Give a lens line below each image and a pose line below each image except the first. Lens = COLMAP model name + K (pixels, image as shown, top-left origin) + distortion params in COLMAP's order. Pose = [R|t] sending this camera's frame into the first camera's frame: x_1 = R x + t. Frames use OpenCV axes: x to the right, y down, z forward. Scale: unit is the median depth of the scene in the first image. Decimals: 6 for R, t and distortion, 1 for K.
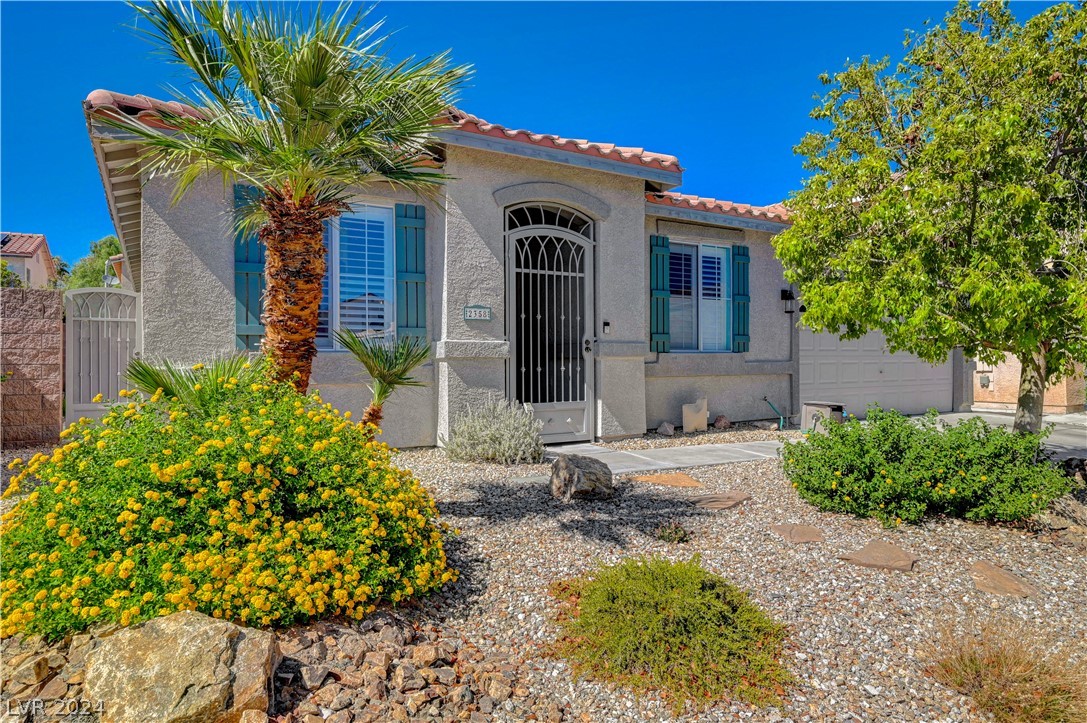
lens RADIAL K [[652.2, 0, 537.7], [0, 652.2, 361.0], [0, 0, 1]] dist [-0.024372, -0.000095]
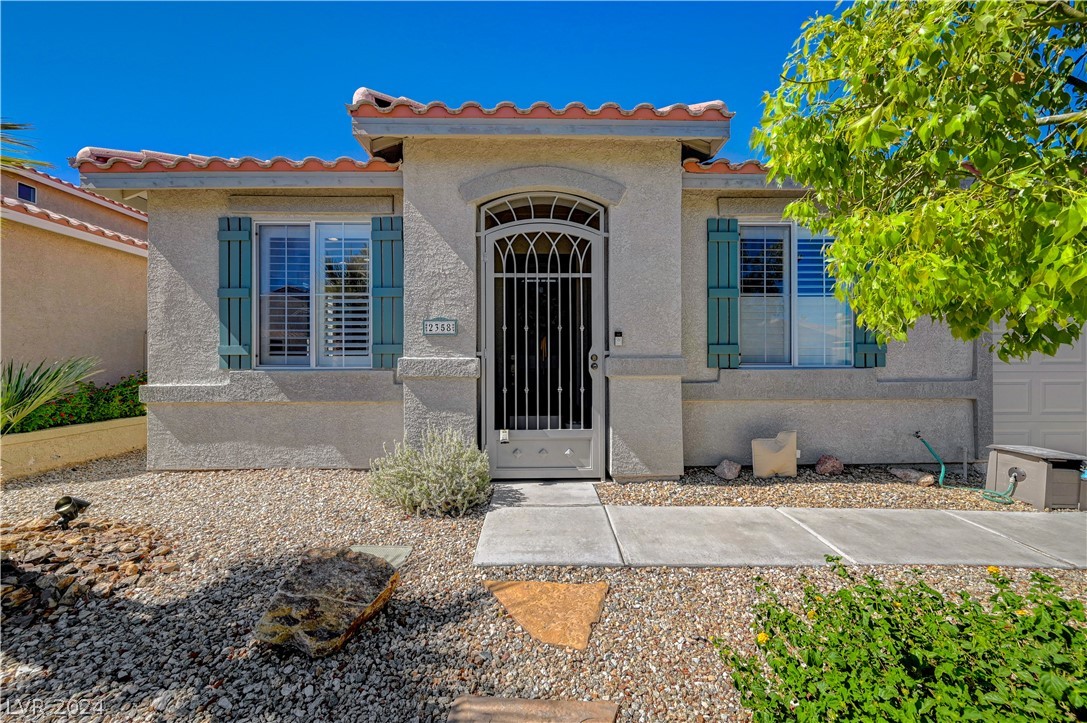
lens RADIAL K [[428.1, 0, 543.0], [0, 428.1, 362.6], [0, 0, 1]] dist [-0.003535, 0.000663]
pose [[0.867583, -0.000023, -0.497292, 0.285878], [-0.001498, 0.999995, -0.002659, -0.020847], [0.497289, 0.003052, 0.867579, 0.505397]]
